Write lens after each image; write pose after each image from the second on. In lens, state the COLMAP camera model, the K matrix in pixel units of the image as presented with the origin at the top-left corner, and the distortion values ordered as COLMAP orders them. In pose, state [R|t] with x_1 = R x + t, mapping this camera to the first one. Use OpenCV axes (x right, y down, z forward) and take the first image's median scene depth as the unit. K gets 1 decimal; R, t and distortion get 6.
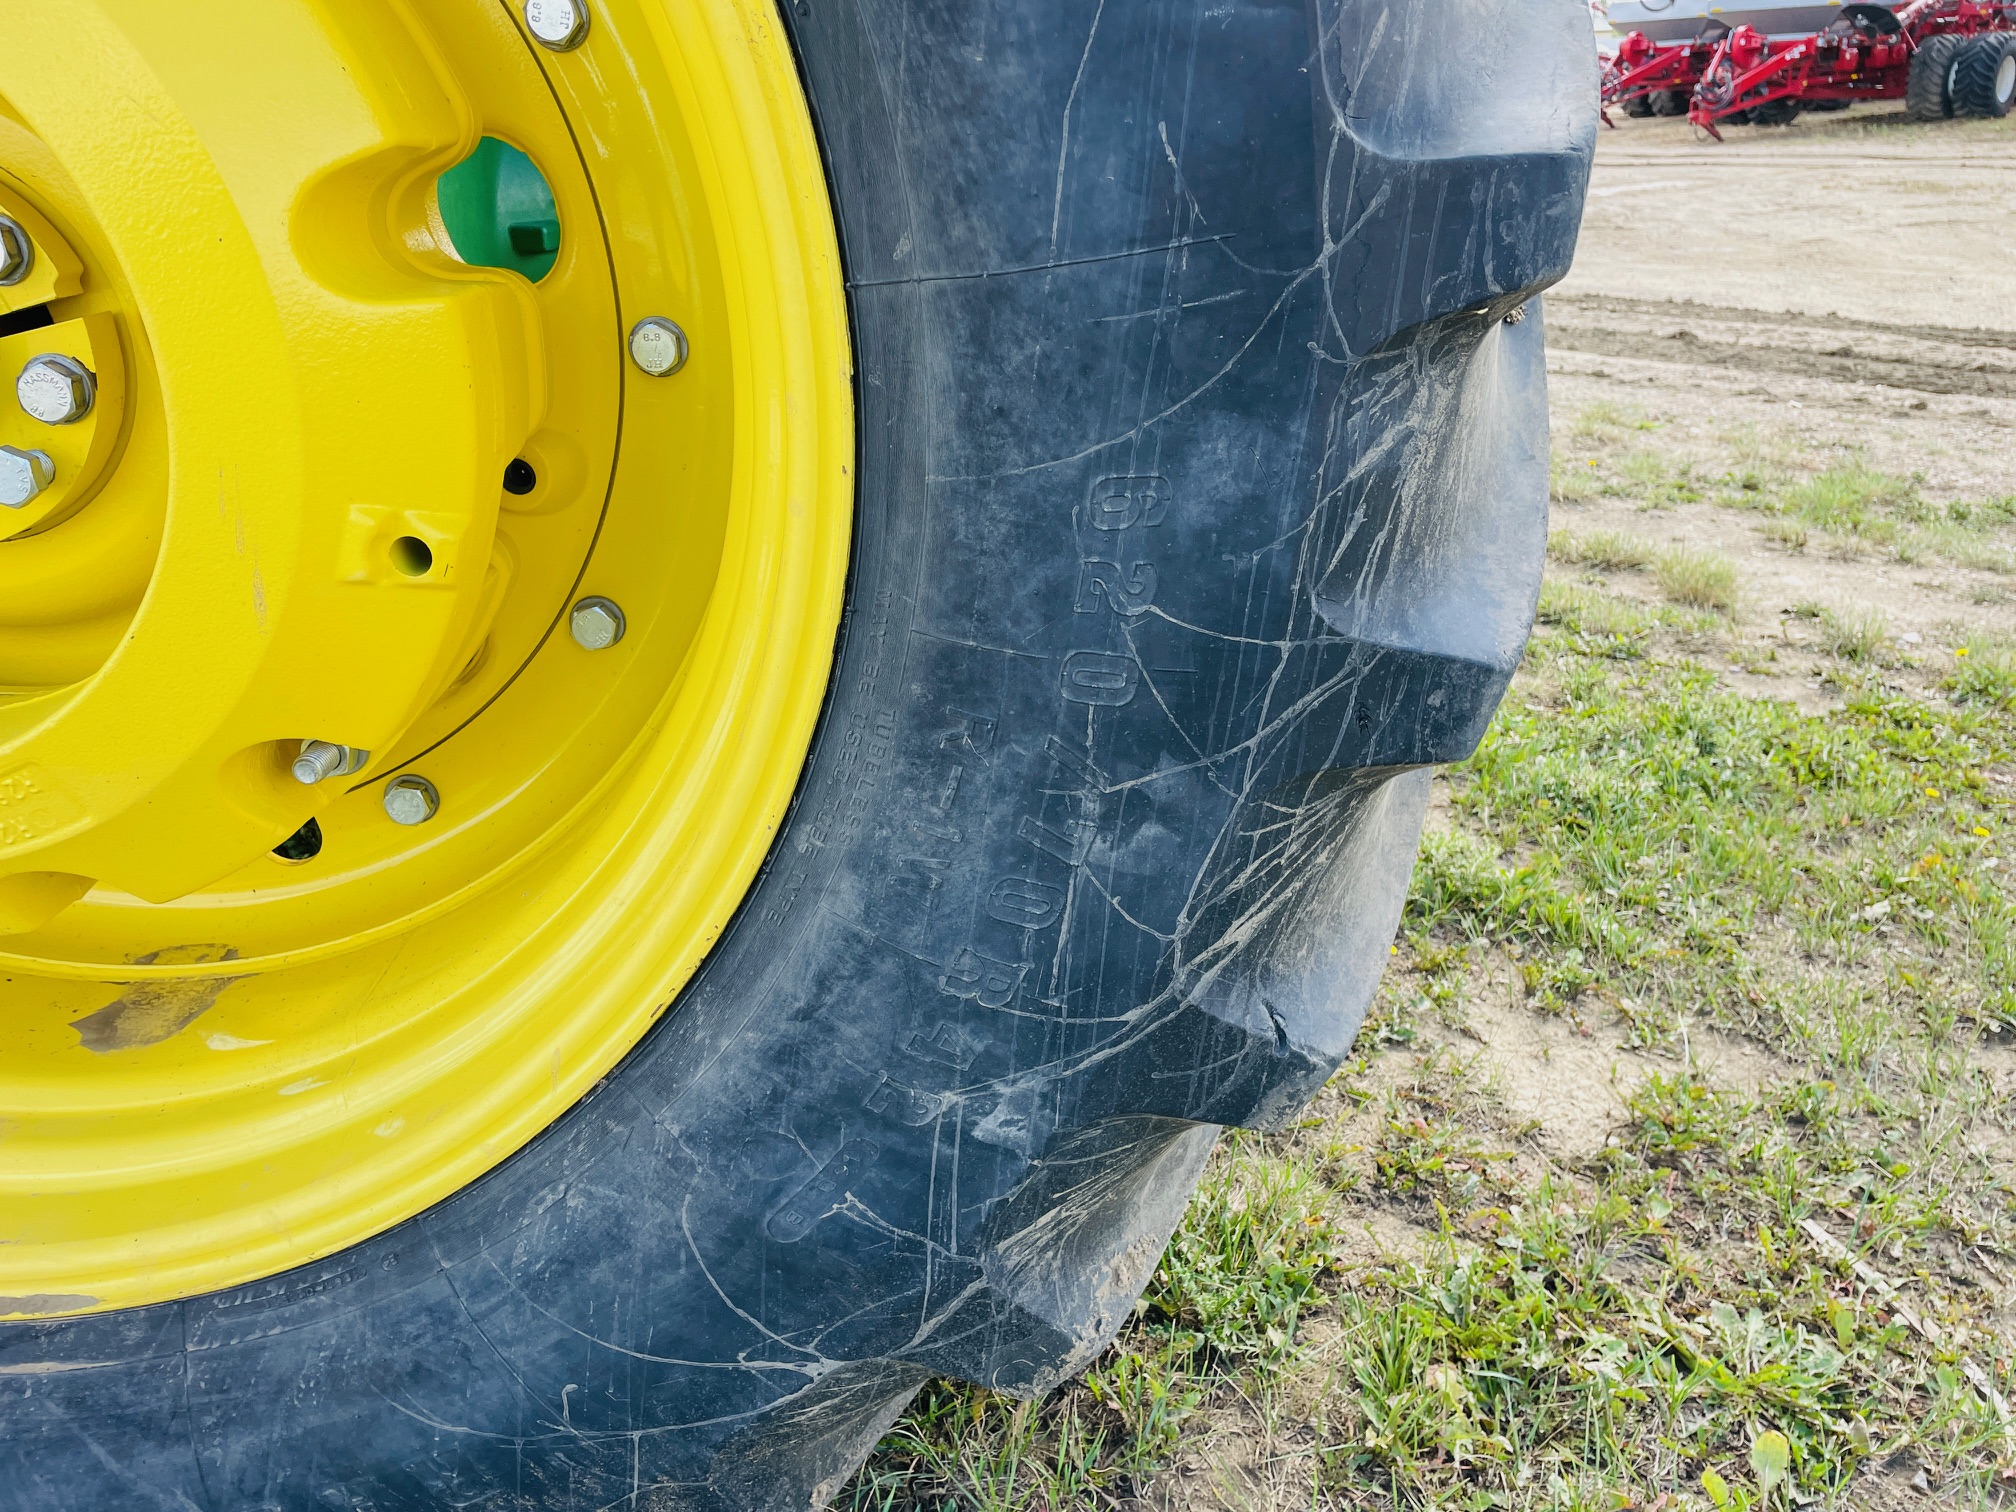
lens RADIAL K [[1521.2, 0, 995.2], [0, 1521.2, 745.5], [0, 0, 1]] dist [0.075606, -0.114637]
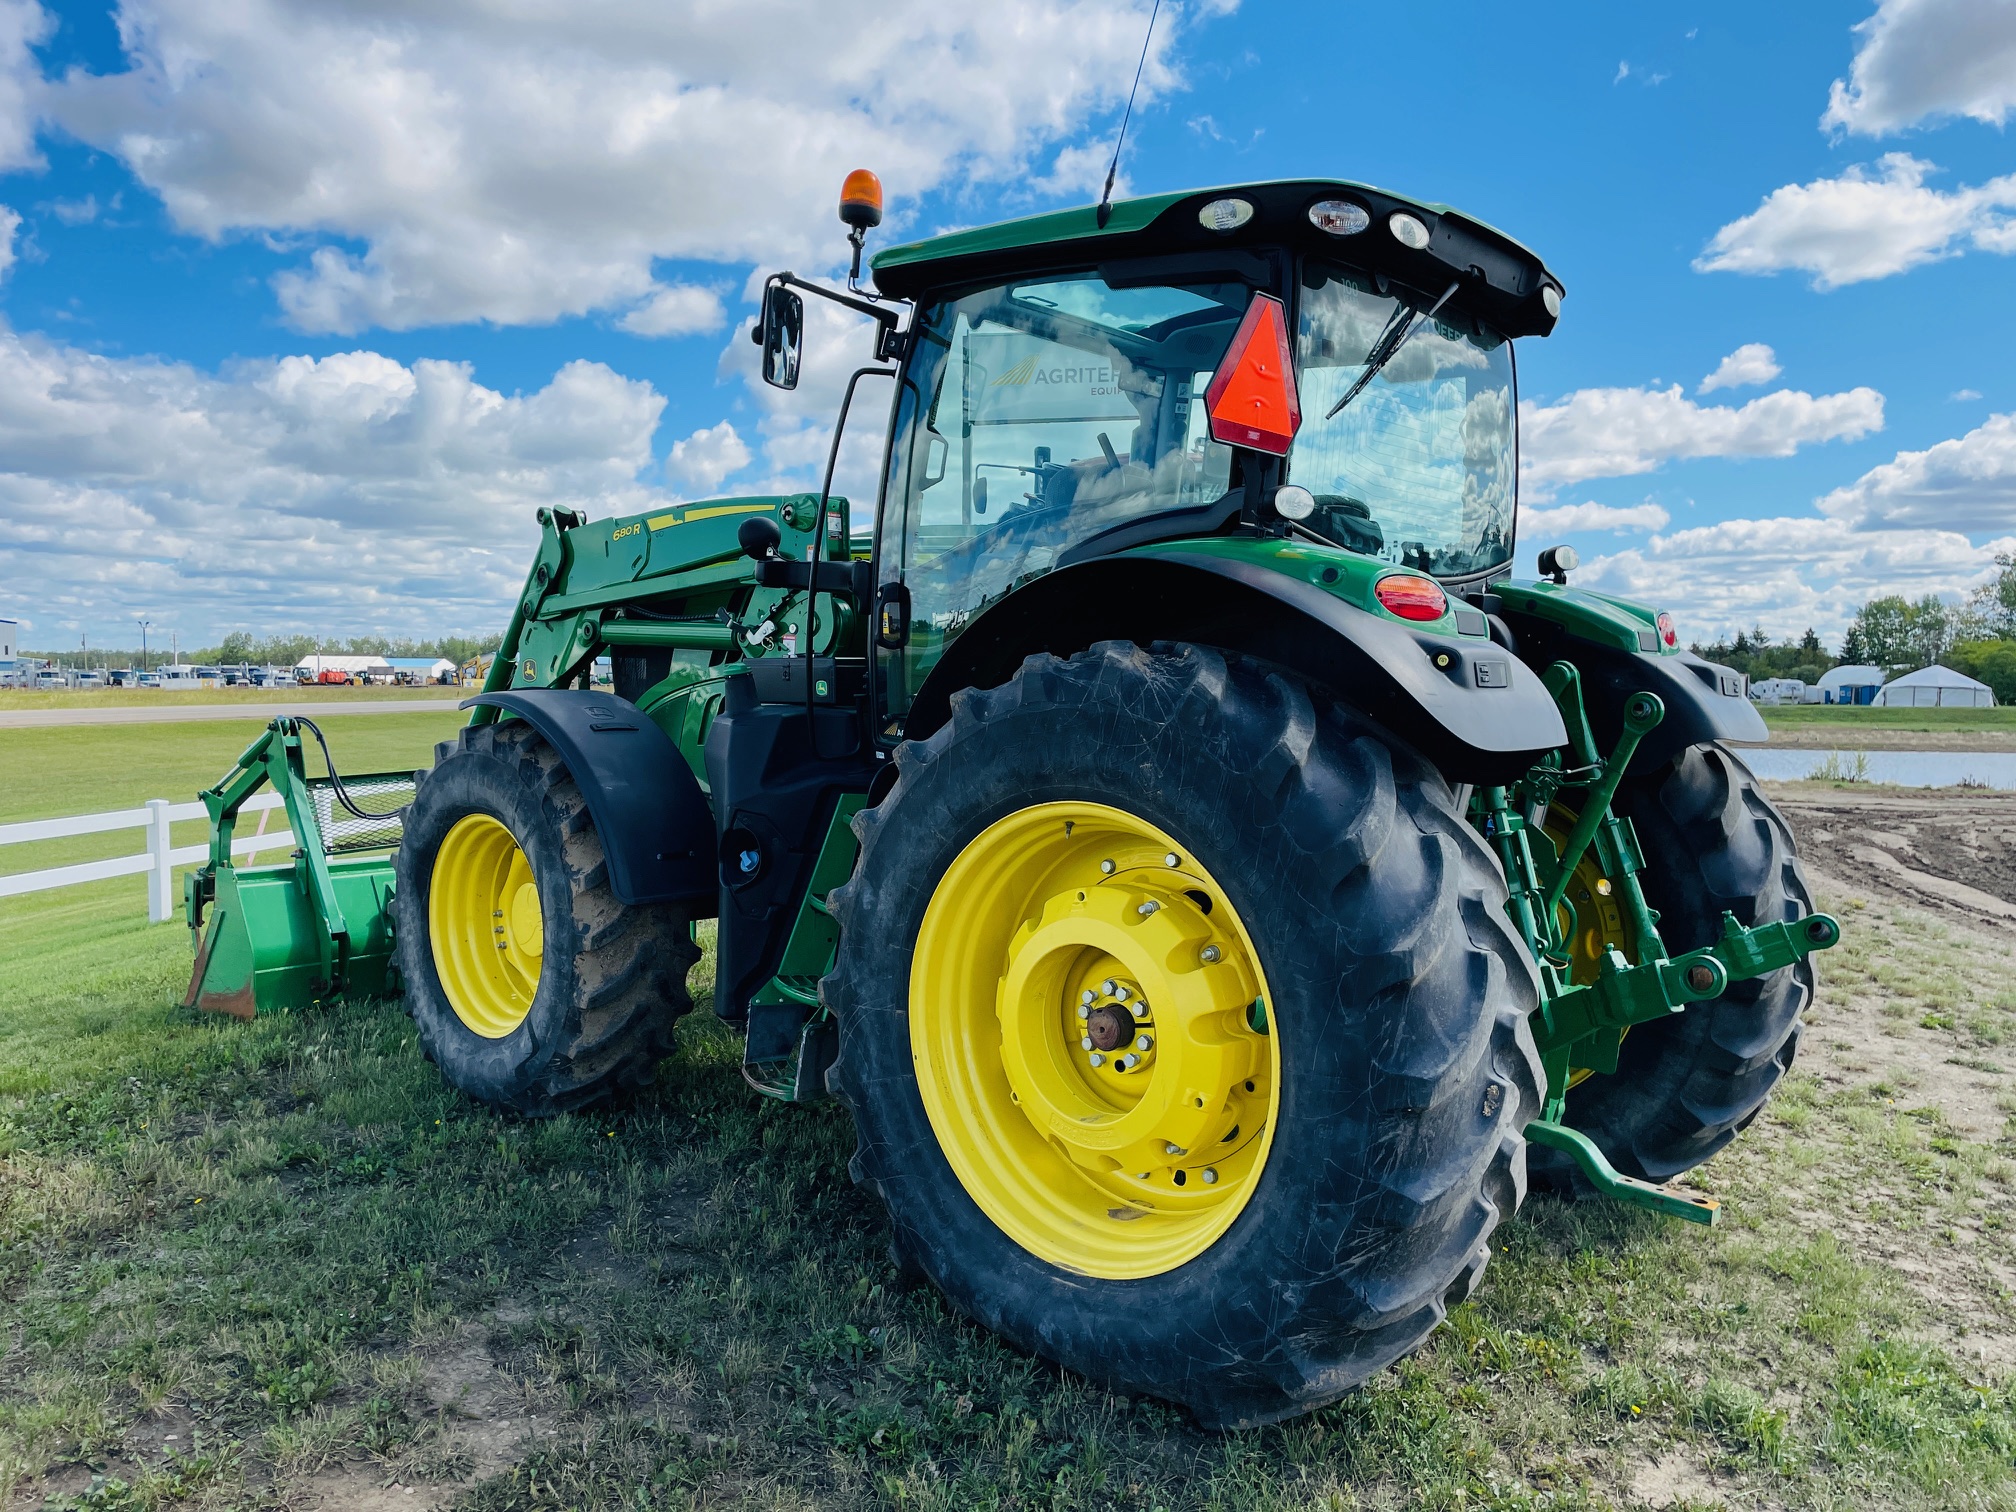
lens RADIAL K [[1480.2, 0, 1006.9], [0, 1480.2, 738.4], [0, 0, 1]] dist [0.084790, -0.115163]
pose [[0.724360, 0.077416, -0.685061, 1.912071], [-0.313794, 0.921802, -0.227626, 0.047043], [0.613869, 0.379852, 0.692010, -2.457783]]
